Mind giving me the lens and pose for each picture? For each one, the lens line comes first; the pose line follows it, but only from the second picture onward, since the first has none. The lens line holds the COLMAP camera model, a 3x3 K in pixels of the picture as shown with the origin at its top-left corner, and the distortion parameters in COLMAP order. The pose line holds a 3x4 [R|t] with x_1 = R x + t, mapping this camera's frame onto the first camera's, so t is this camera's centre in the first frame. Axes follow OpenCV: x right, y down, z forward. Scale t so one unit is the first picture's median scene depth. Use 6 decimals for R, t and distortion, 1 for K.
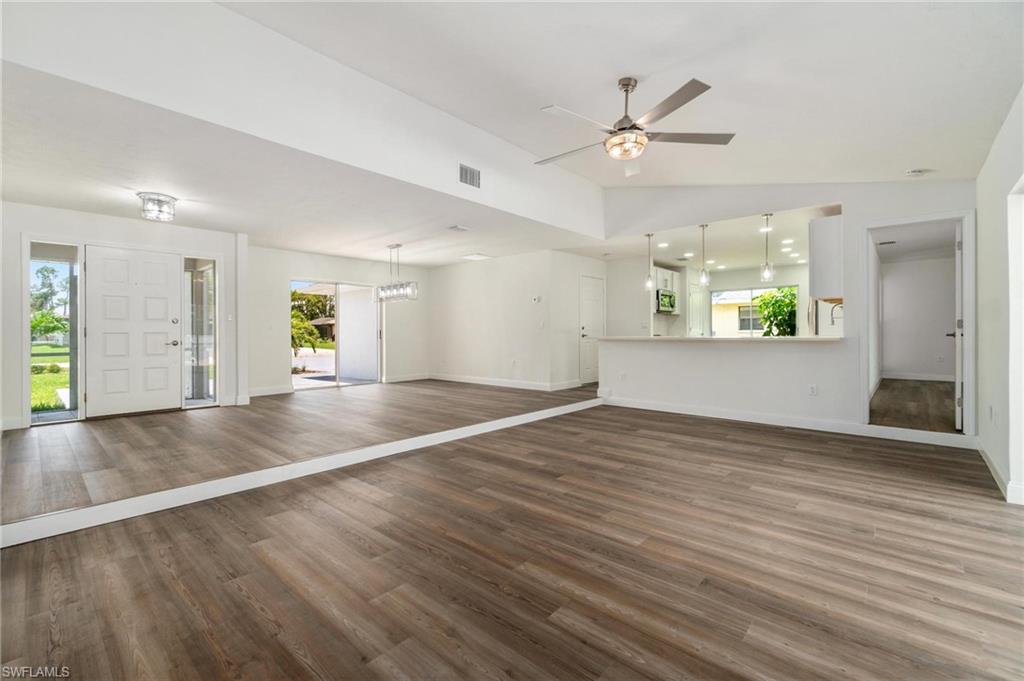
lens RADIAL K [[439.9, 0, 504.1], [0, 439.9, 332.7], [0, 0, 1]] dist [-0.004123, 0.000312]
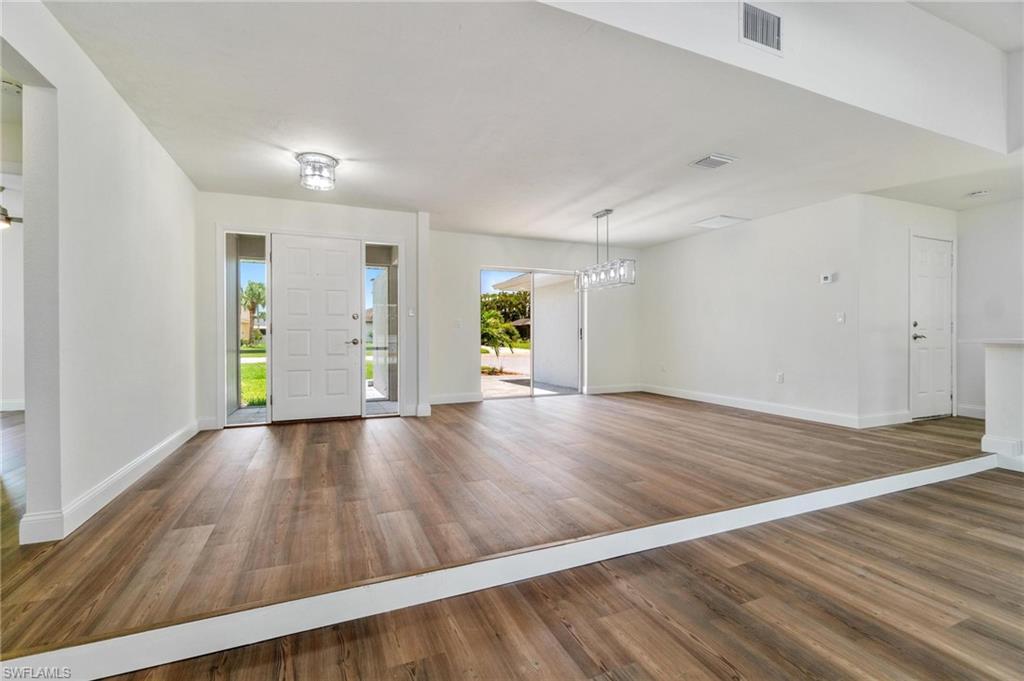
lens RADIAL K [[441.4, 0, 505.3], [0, 441.4, 336.4], [0, 0, 1]] dist [-0.004247, 0.000380]
pose [[0.908456, 0.006450, -0.417932, -0.109791], [-0.003714, 0.999966, 0.007360, 0.005618], [0.417965, -0.005134, 0.908449, 0.326884]]
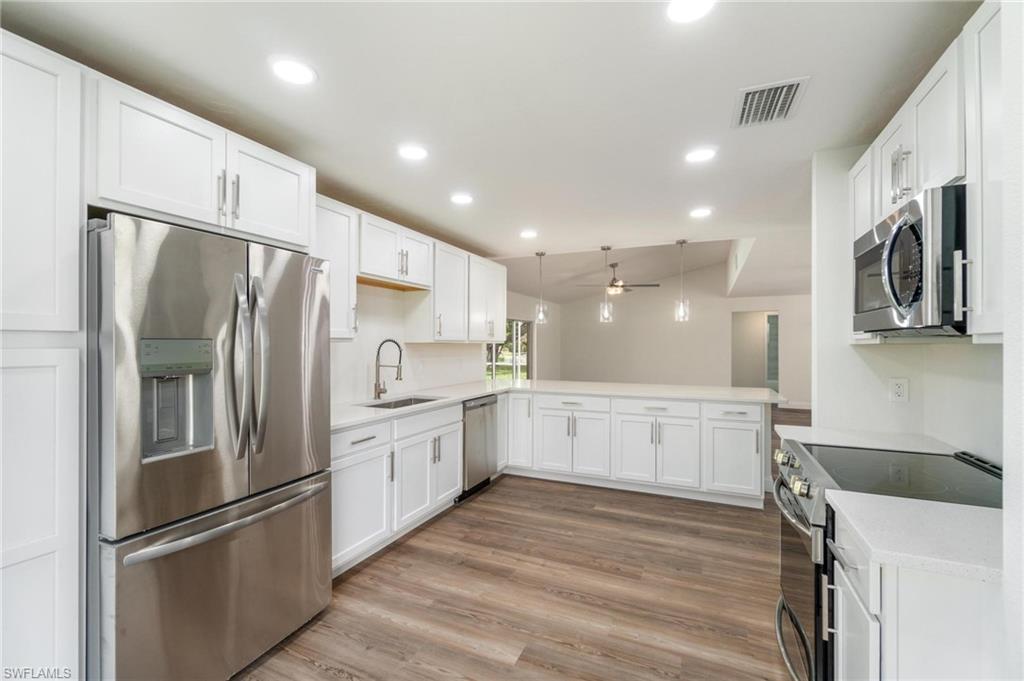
lens RADIAL K [[446.9, 0, 501.0], [0, 446.9, 340.0], [0, 0, 1]] dist [-0.000413, 0.000077]
pose [[-0.952945, 0.002134, -0.303136, 0.919708], [0.005372, 0.999937, -0.009849, -0.069799], [0.303096, -0.011014, -0.952896, 1.786775]]
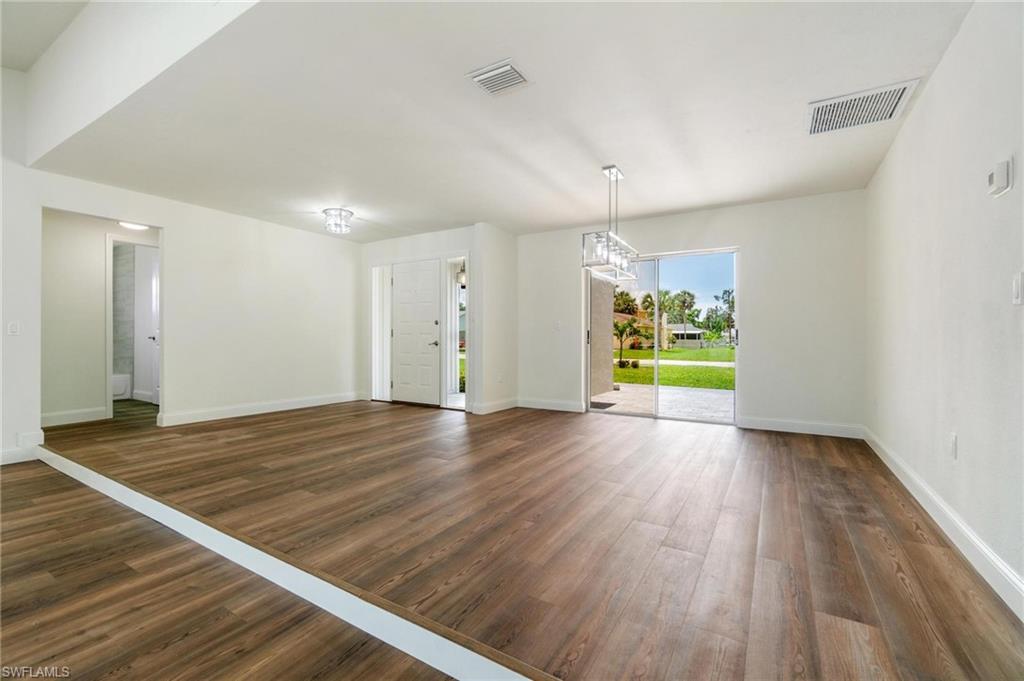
lens RADIAL K [[441.4, 0, 505.3], [0, 441.4, 336.4], [0, 0, 1]] dist [-0.004247, 0.000380]
pose [[0.184940, 0.001768, -0.982748, 0.325314], [-0.003384, 0.999994, 0.001162, 0.005730], [0.982744, 0.003111, 0.184945, 0.970472]]
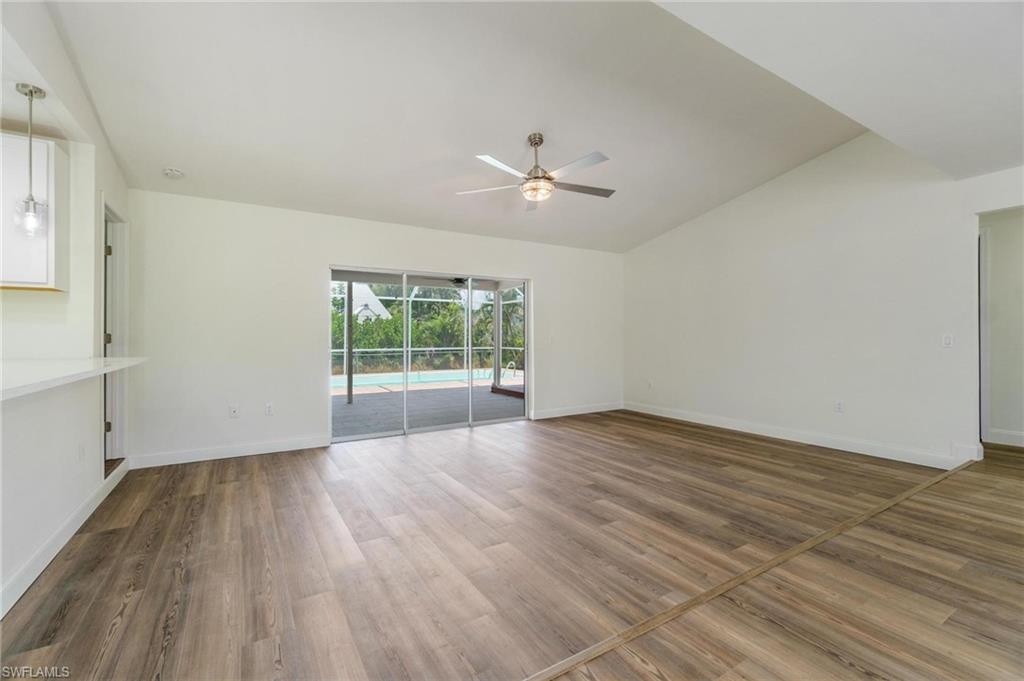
lens RADIAL K [[435.7, 0, 503.5], [0, 435.7, 337.8], [0, 0, 1]] dist [-0.003333, 0.000971]
pose [[-0.958244, 0.007549, 0.285852, 0.015459], [0.007631, 0.999971, -0.000826, -0.012146], [-0.285849, 0.001390, -0.958274, 1.213981]]
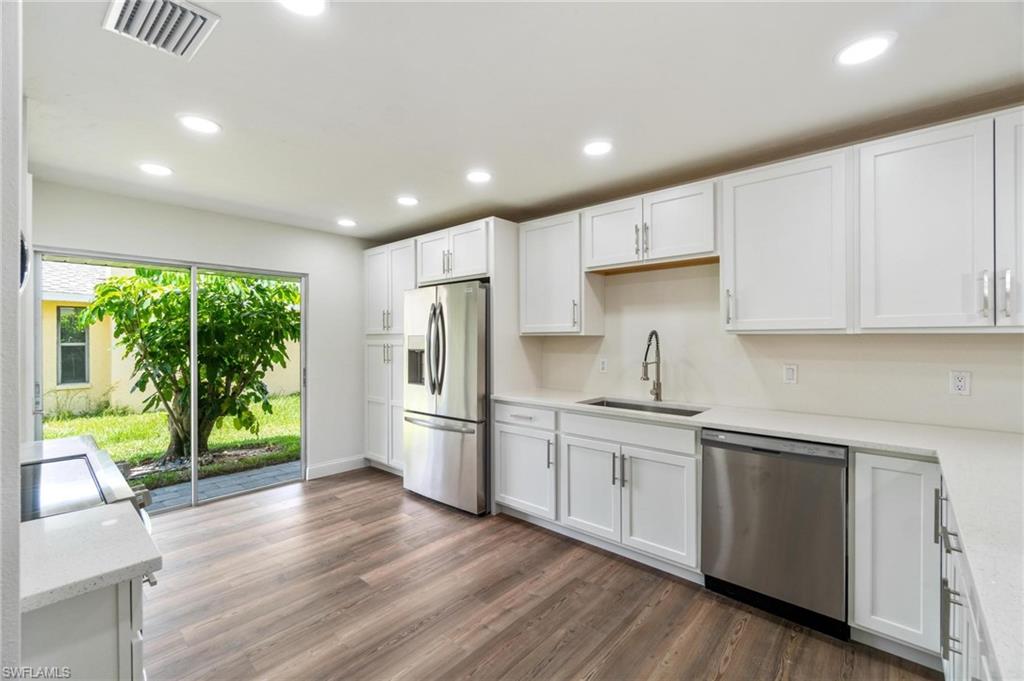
lens RADIAL K [[435.7, 0, 503.5], [0, 435.7, 337.8], [0, 0, 1]] dist [-0.003333, 0.000971]
pose [[-0.002185, 0.007641, 0.999968, 0.364775], [0.000159, 0.999971, -0.007641, -0.066361], [-0.999998, 0.000142, -0.002186, 1.318994]]
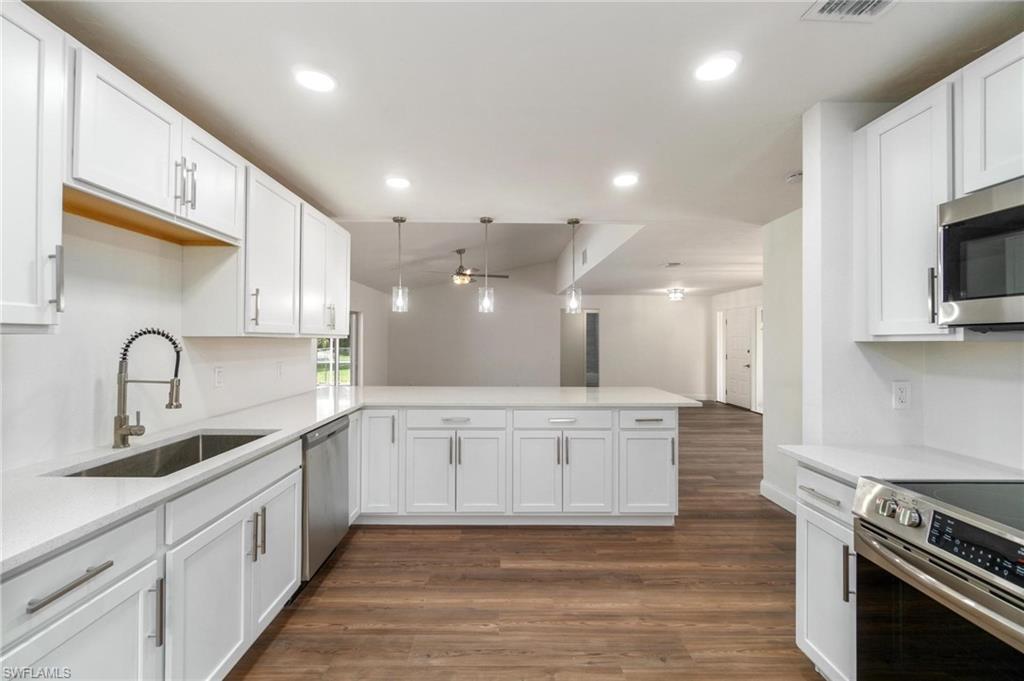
lens RADIAL K [[441.4, 0, 505.3], [0, 441.4, 336.4], [0, 0, 1]] dist [-0.004247, 0.000380]
pose [[-0.731307, -0.002794, -0.682042, 0.908738], [0.001600, 0.999982, -0.005811, -0.070577], [0.682046, -0.005341, -0.731290, 1.548617]]
